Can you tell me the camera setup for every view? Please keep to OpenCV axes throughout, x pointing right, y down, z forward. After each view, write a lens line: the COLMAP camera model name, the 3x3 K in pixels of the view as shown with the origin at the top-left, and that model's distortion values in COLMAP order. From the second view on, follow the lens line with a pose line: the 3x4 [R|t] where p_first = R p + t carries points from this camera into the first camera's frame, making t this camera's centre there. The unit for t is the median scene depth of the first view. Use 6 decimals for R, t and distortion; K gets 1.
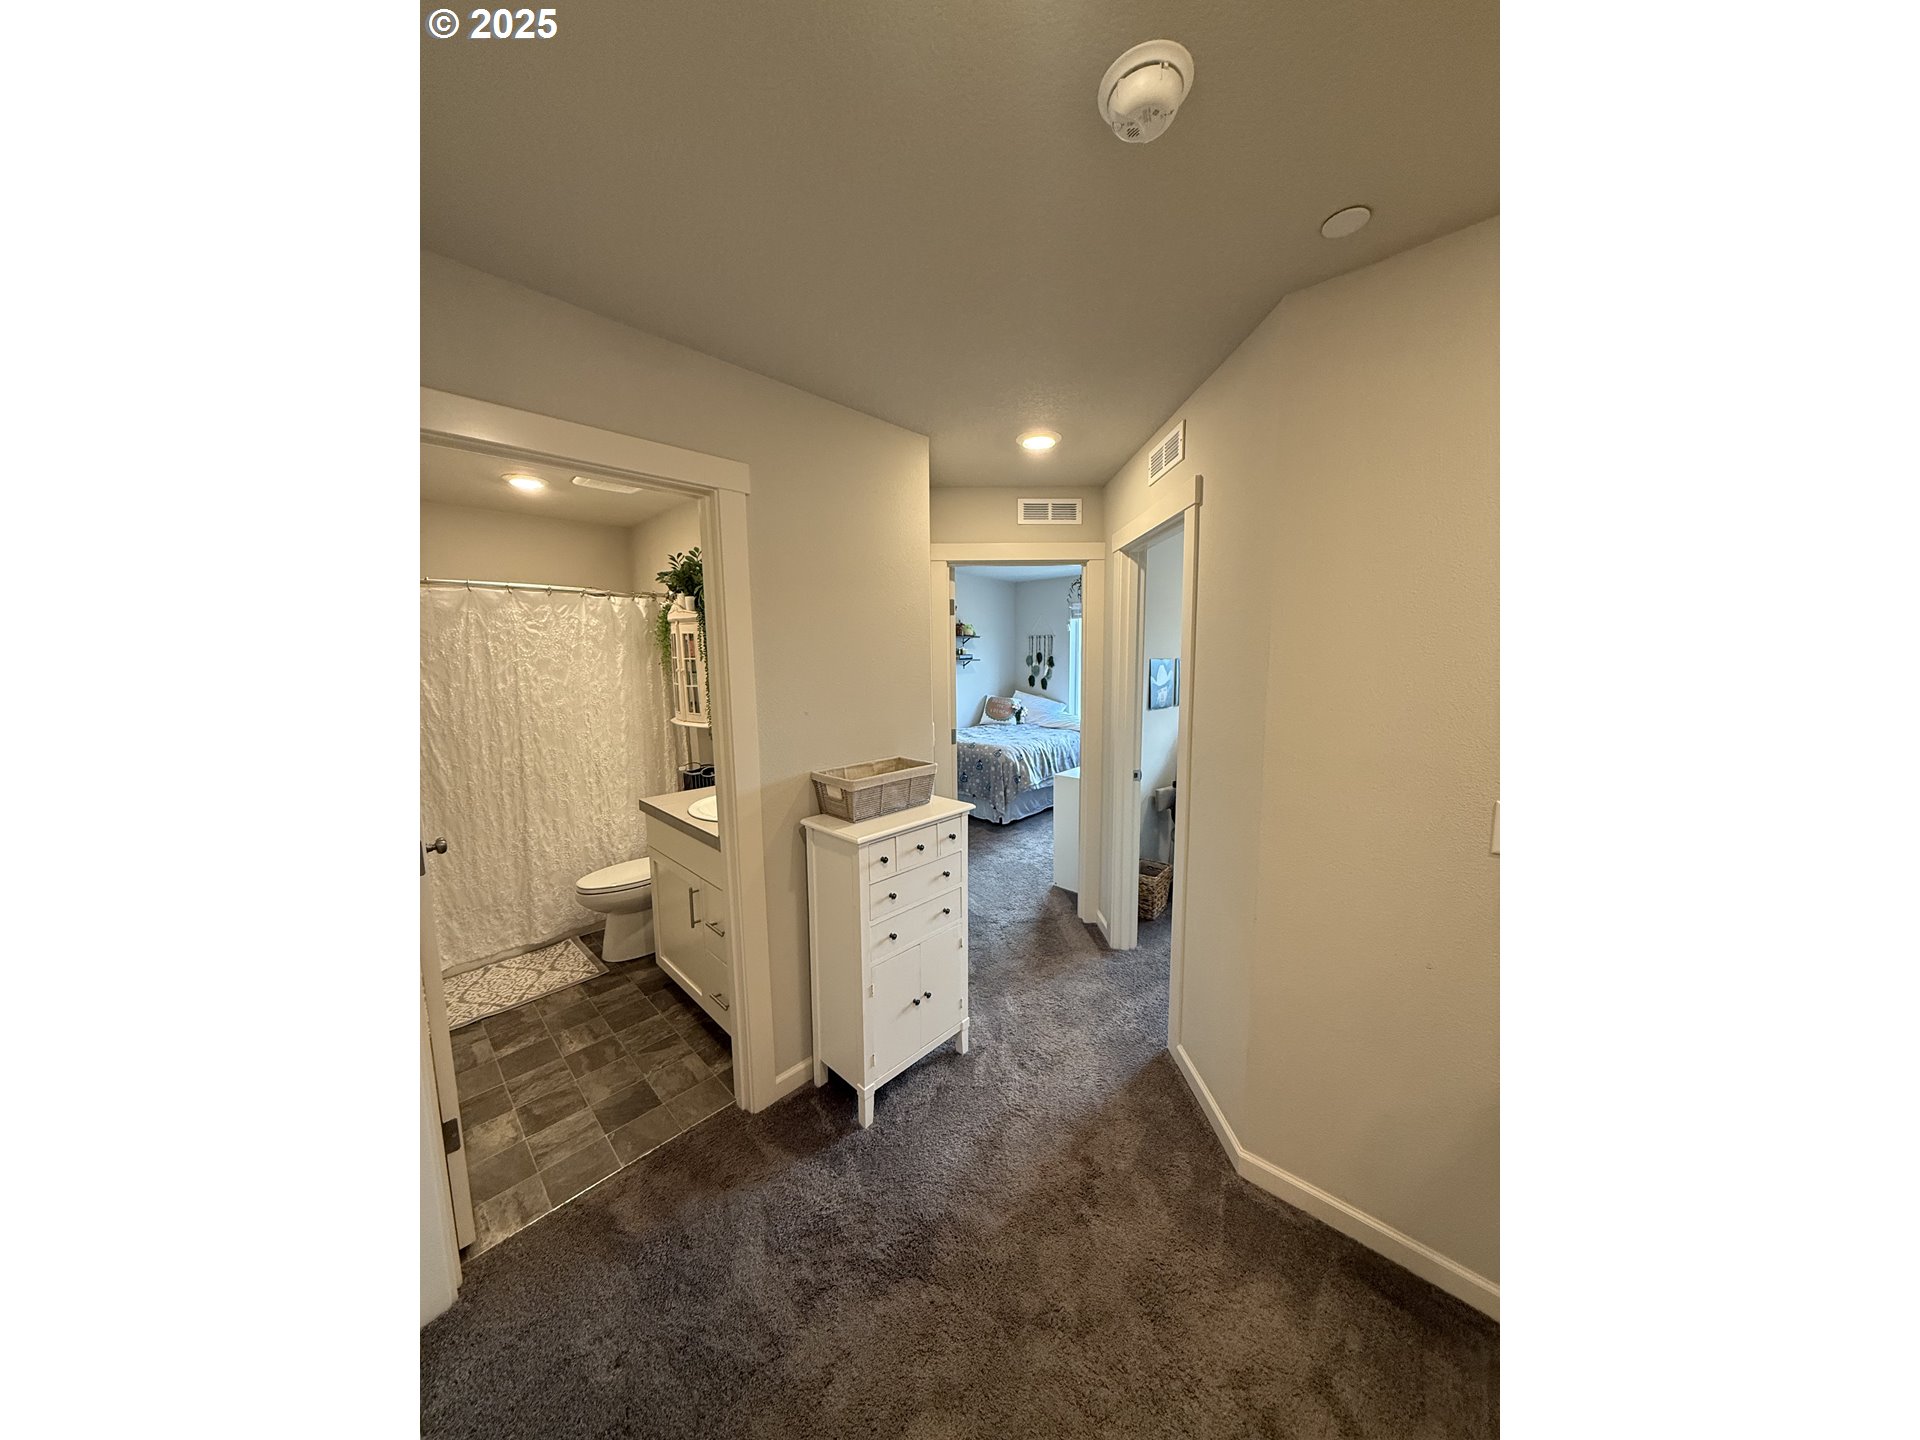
lens RADIAL K [[568.0, 0, 958.4], [0, 568.0, 717.7], [0, 0, 1]] dist [-0.000858, -0.000021]
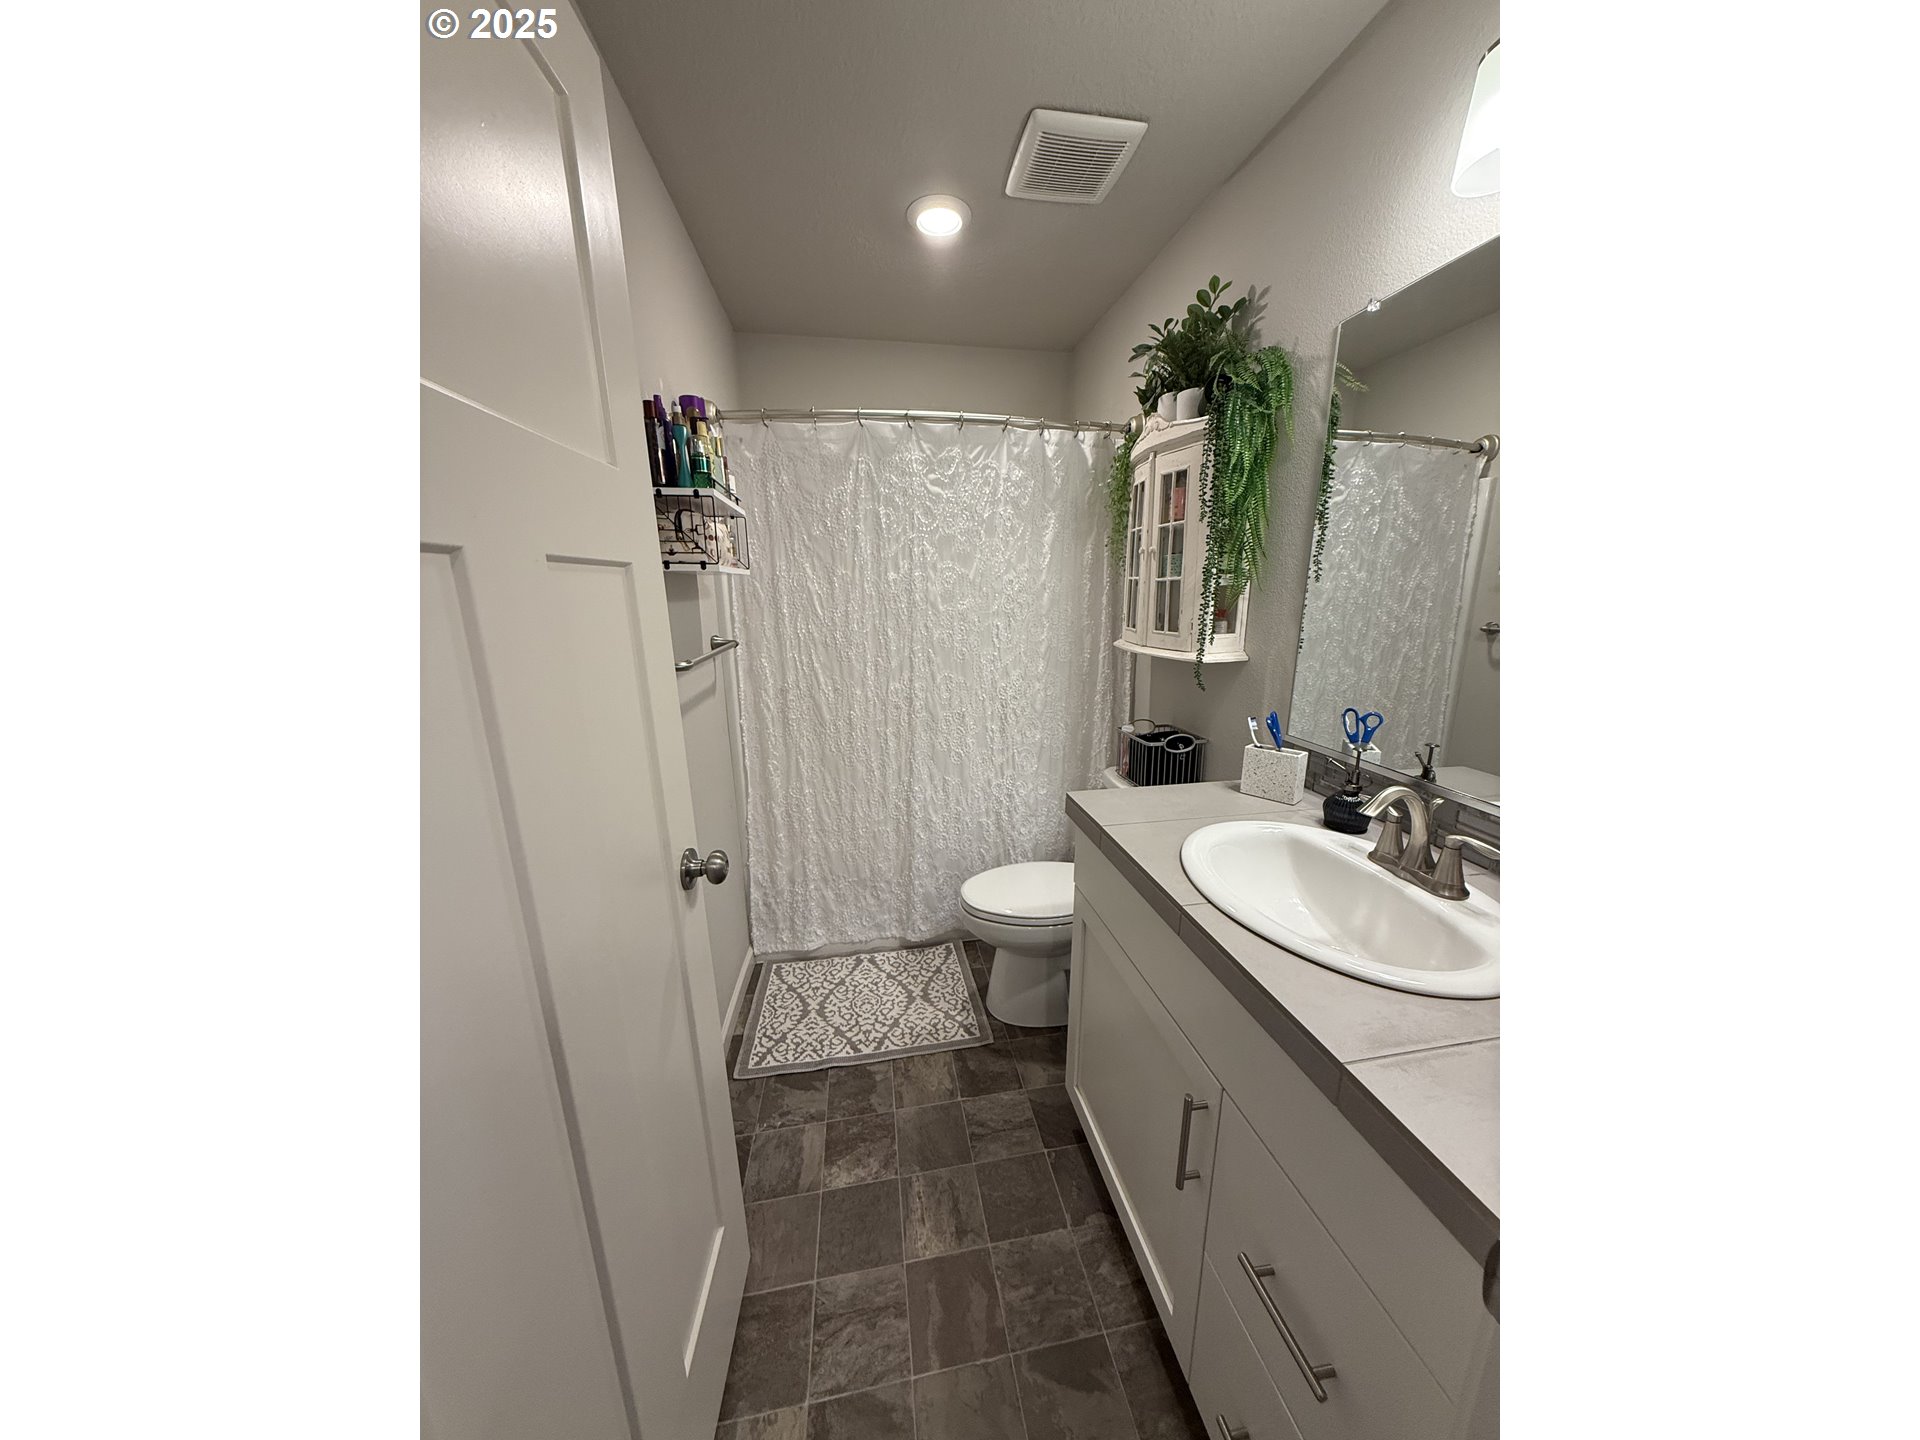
lens RADIAL K [[568.0, 0, 958.4], [0, 568.0, 717.7], [0, 0, 1]] dist [-0.000858, -0.000021]
pose [[0.792981, 0.137151, -0.593608, -0.301946], [-0.067484, 0.988110, 0.138149, 0.011393], [0.605497, -0.069491, 0.792808, 0.472469]]
